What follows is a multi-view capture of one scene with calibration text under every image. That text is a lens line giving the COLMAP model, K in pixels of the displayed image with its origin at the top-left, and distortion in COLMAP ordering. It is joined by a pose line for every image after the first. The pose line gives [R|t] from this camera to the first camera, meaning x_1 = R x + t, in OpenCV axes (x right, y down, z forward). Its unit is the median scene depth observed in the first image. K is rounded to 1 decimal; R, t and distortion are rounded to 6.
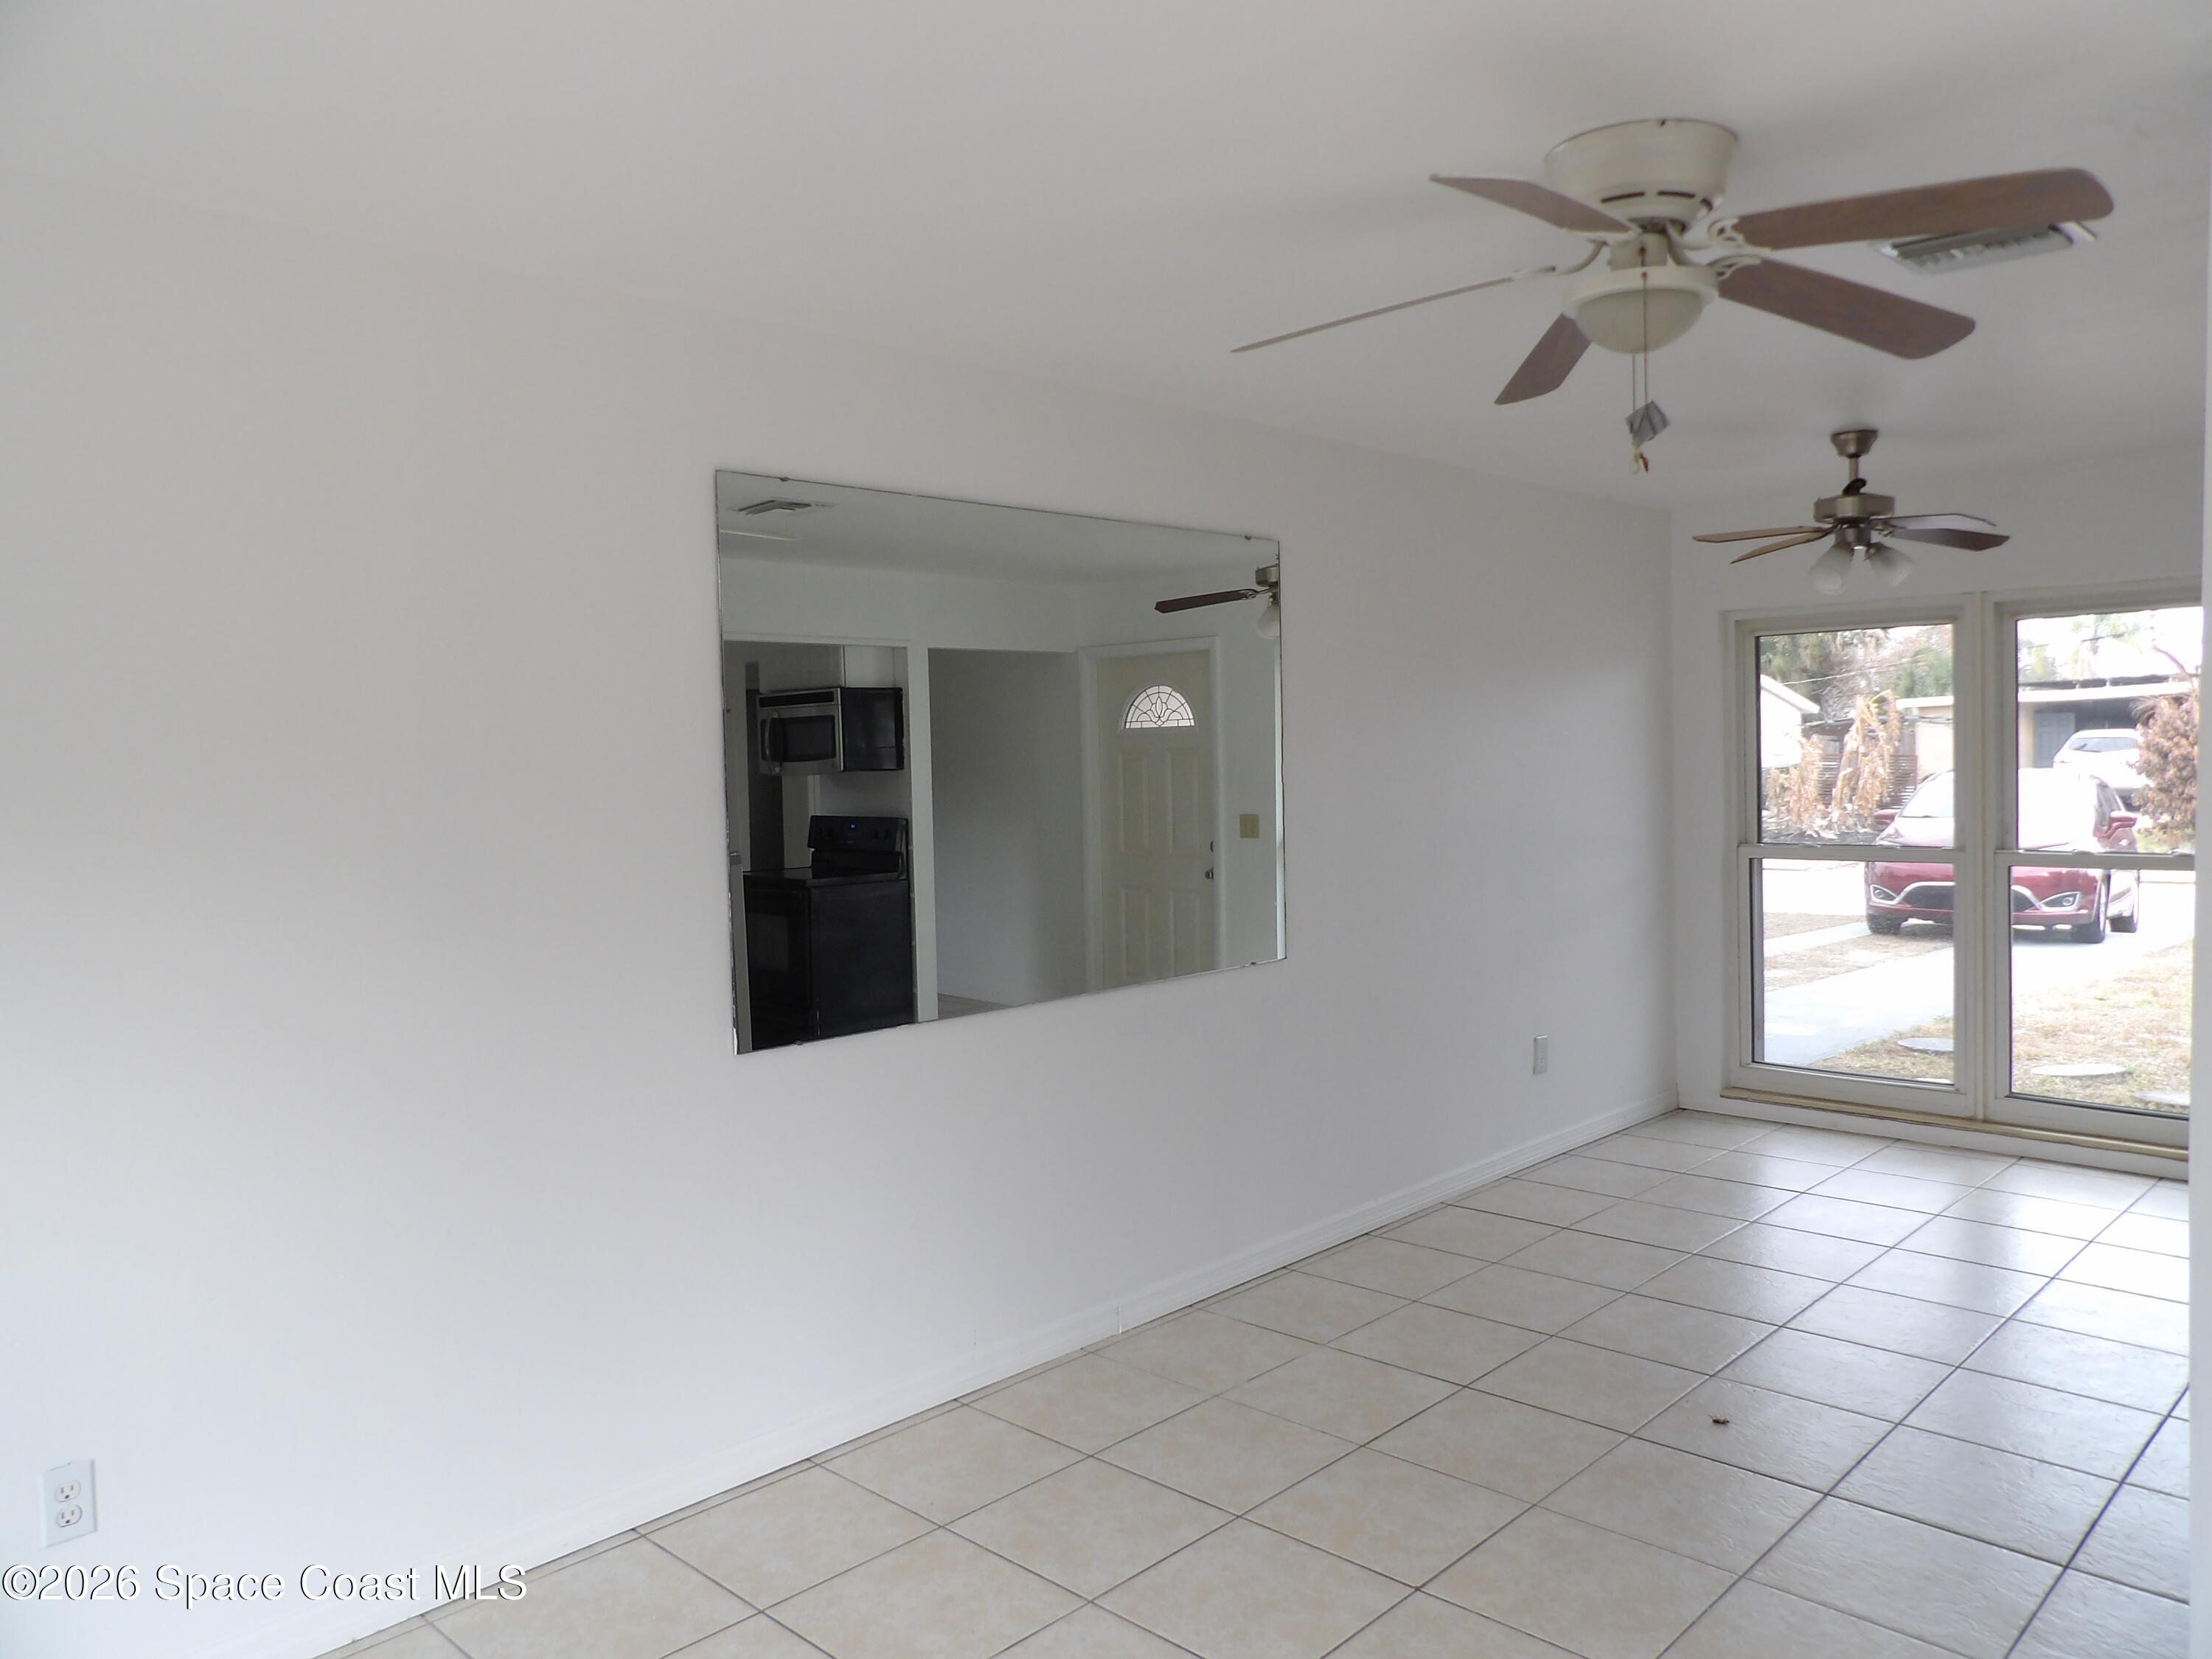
lens RADIAL K [[1579.7, 0, 1112.9], [0, 1579.7, 834.0], [0, 0, 1]] dist [-0.009589, 0.023466]
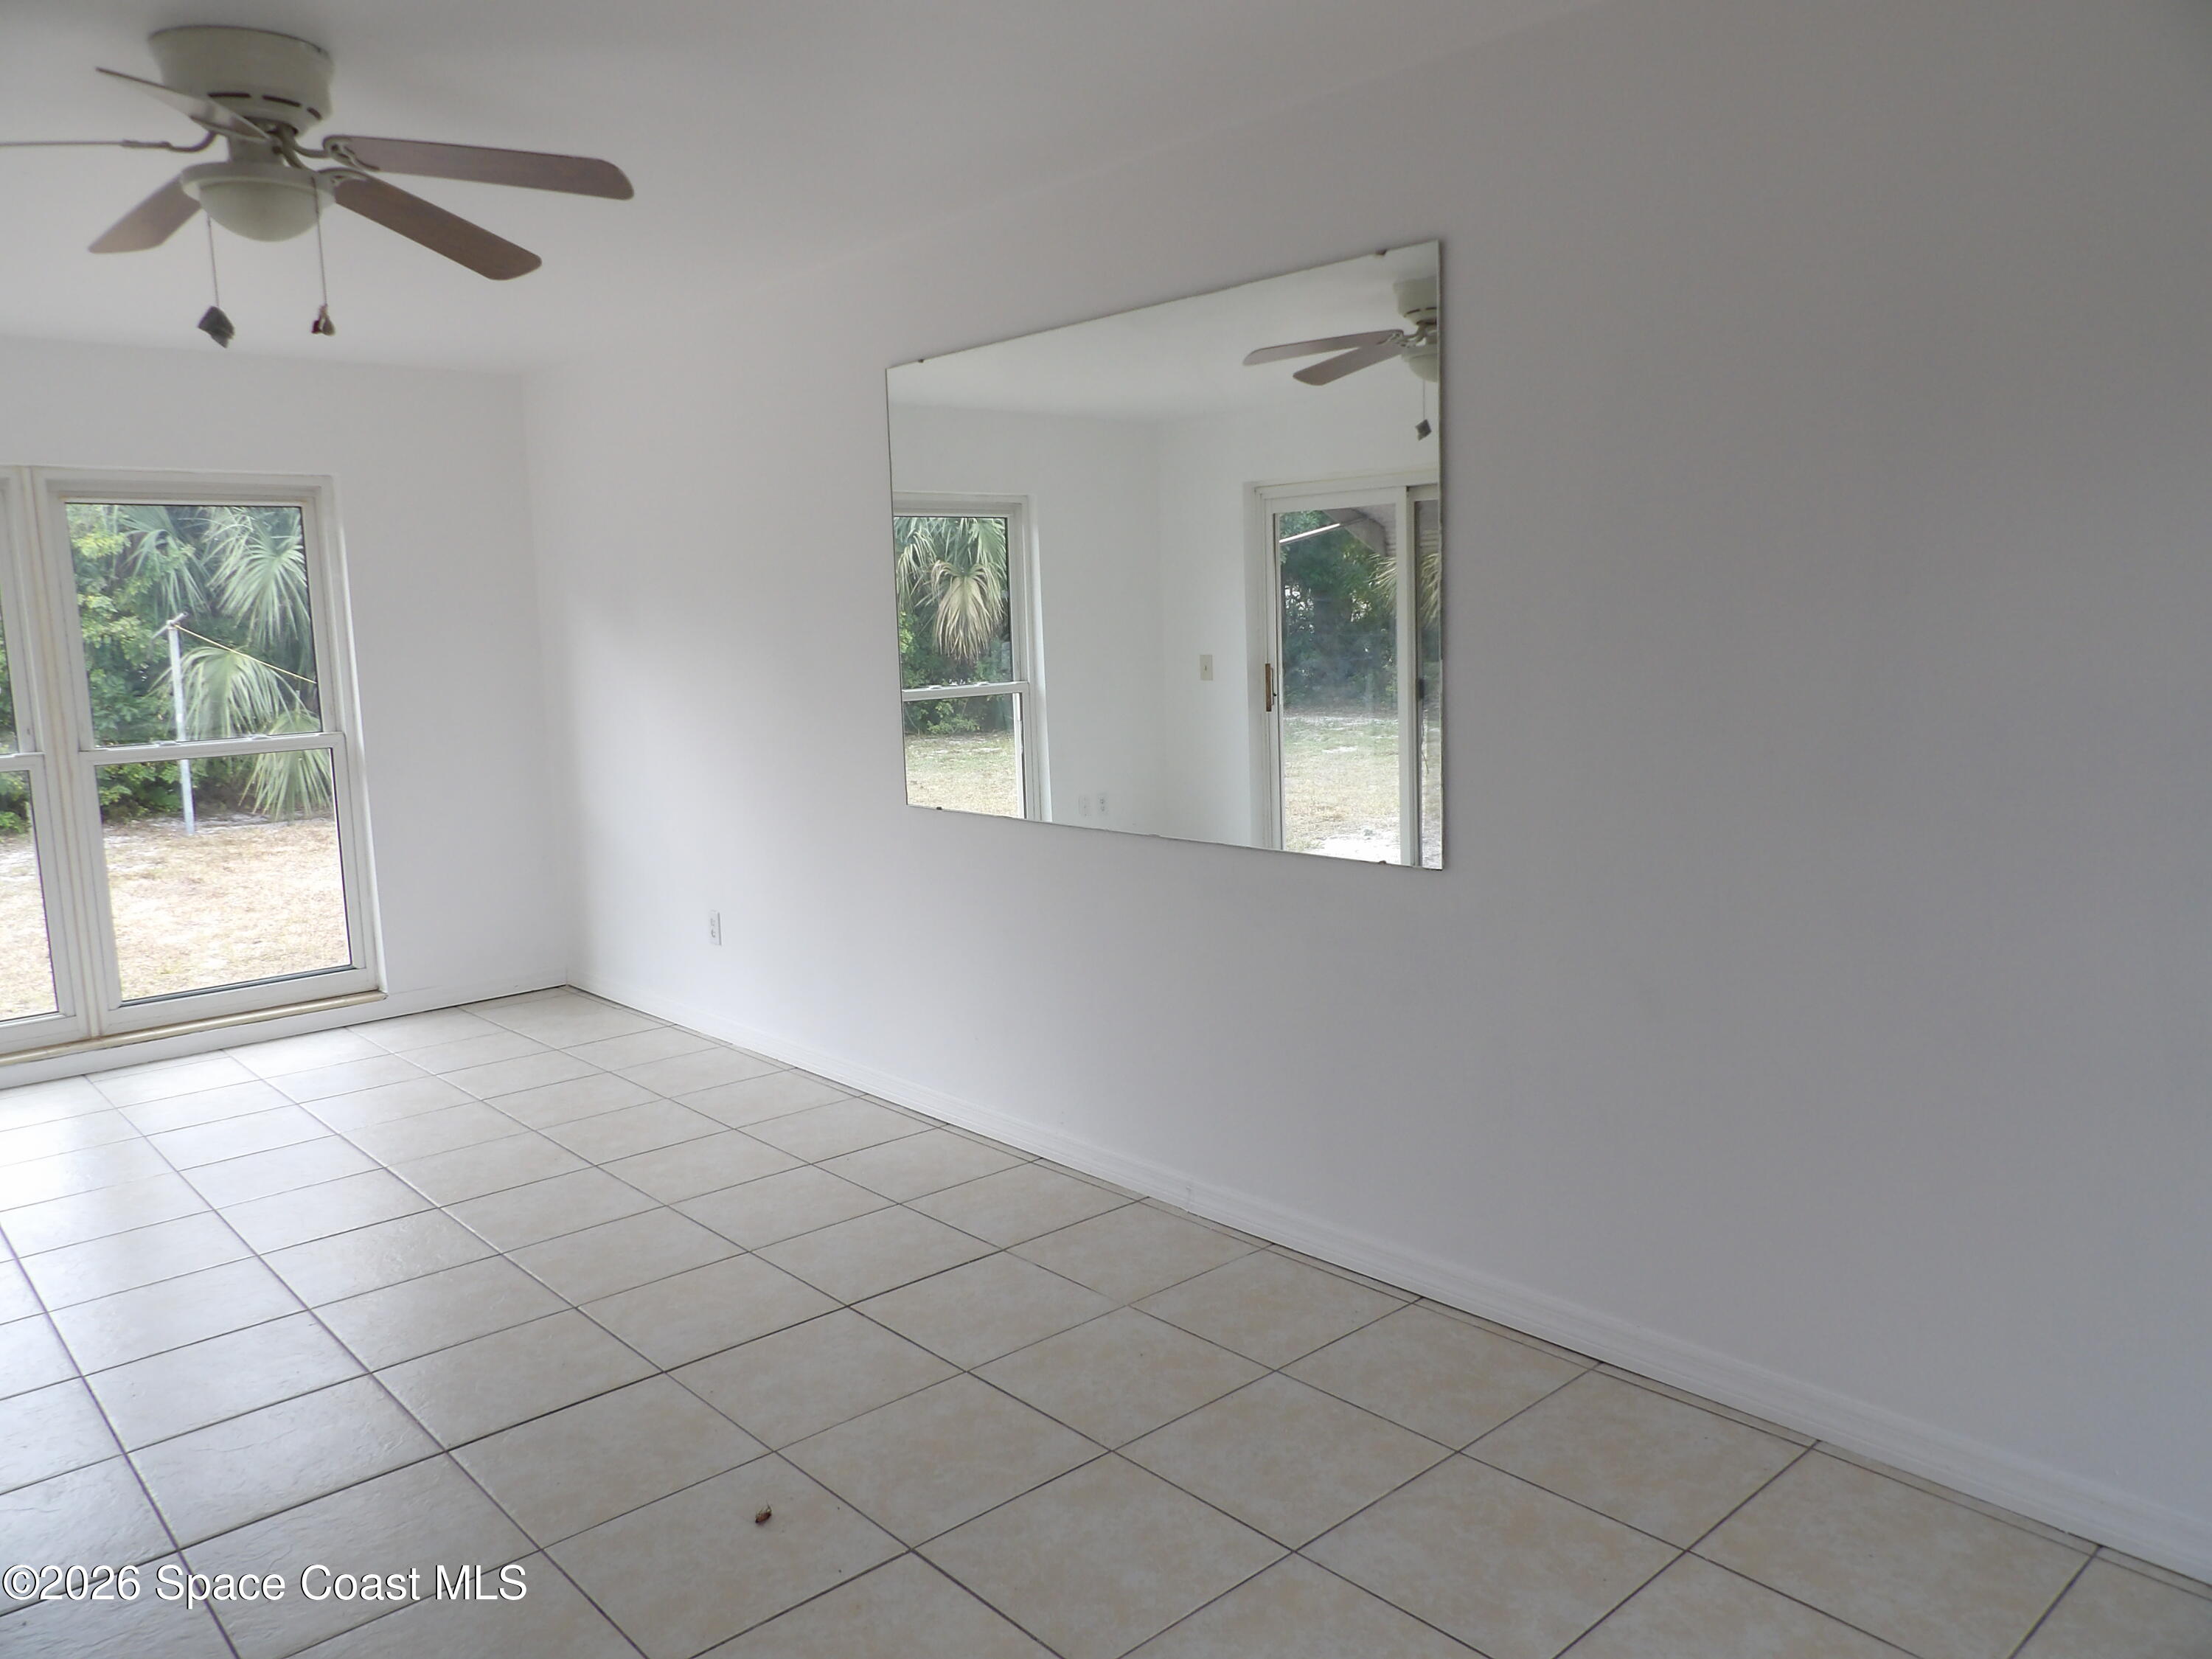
lens RADIAL K [[1579.7, 0, 1112.0], [0, 1579.7, 819.9], [0, 0, 1]] dist [-0.009589, 0.023466]
pose [[-0.069259, 0.155890, -0.985343, 0.919772], [-0.014779, 0.987446, 0.157261, -0.055125], [0.997489, 0.025454, -0.066085, 1.059767]]
